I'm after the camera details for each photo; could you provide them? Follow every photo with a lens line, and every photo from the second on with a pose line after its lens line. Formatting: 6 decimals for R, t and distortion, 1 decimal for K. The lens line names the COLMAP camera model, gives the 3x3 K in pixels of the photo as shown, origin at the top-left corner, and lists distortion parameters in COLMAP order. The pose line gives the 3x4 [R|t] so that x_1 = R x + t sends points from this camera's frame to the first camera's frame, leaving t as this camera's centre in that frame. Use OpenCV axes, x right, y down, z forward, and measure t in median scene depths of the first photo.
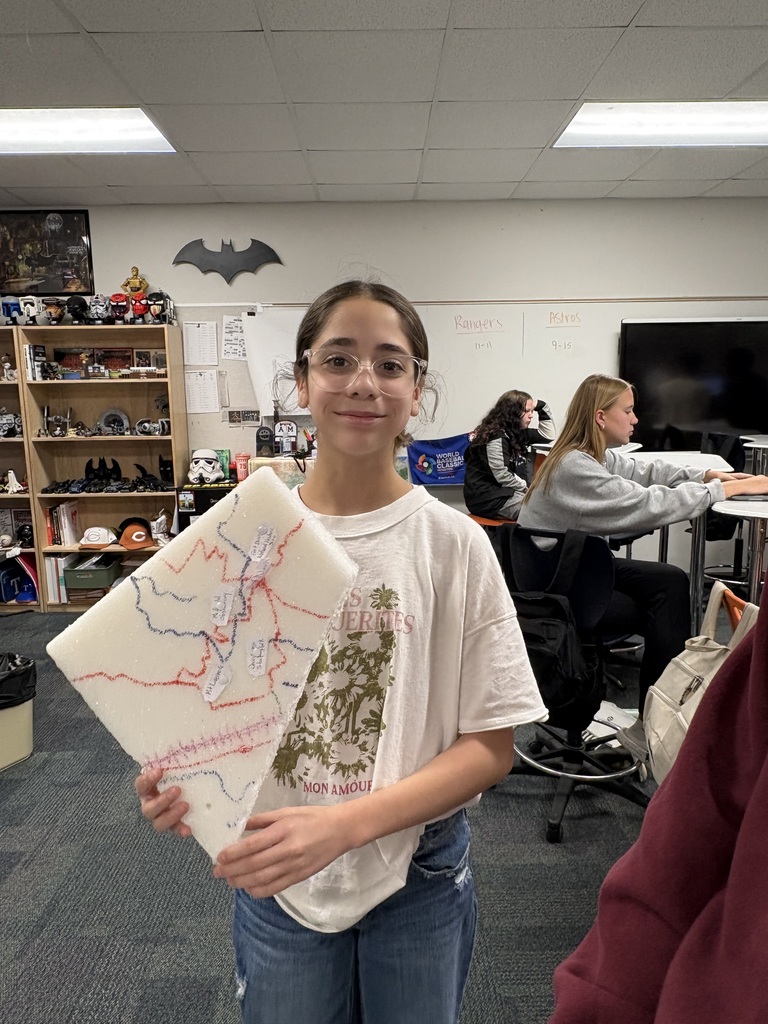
lens RADIAL K [[715.9, 0, 384.0], [0, 715.9, 512.0], [0, 0, 1]] dist [-0.000625, 0.001950]
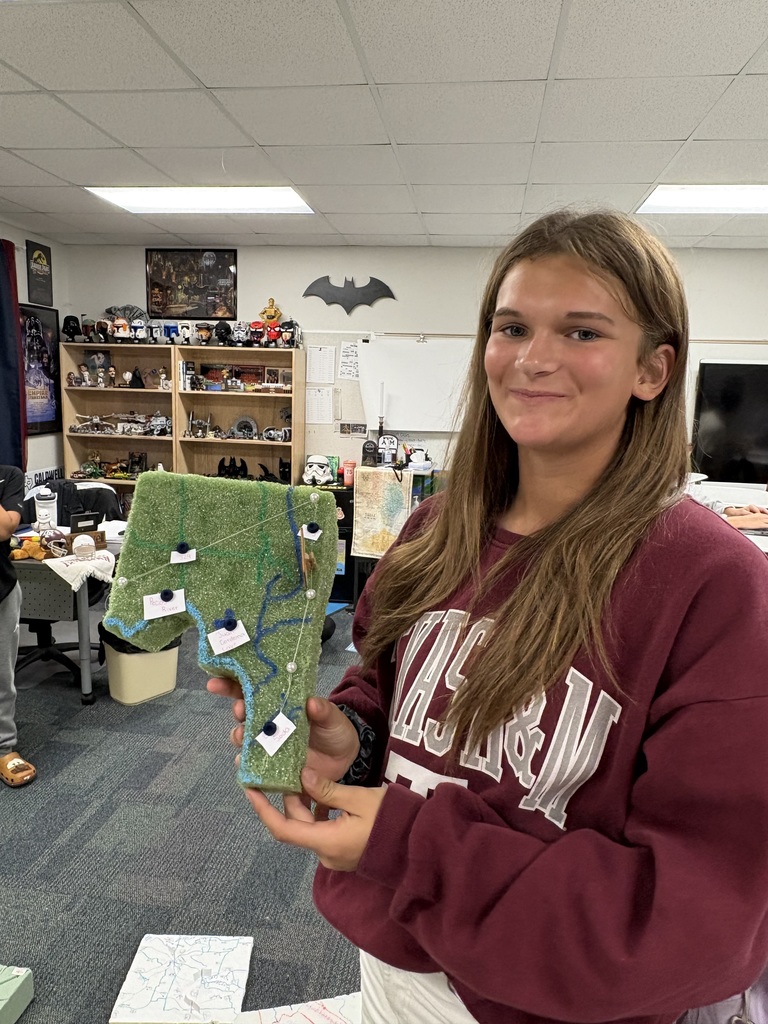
lens RADIAL K [[715.9, 0, 384.0], [0, 715.9, 512.0], [0, 0, 1]] dist [-0.000625, 0.001950]
pose [[0.988274, 0.069647, -0.135883, 0.021071], [-0.069925, 0.997548, 0.002732, -0.006261], [0.135741, 0.006801, 0.990721, -0.144889]]
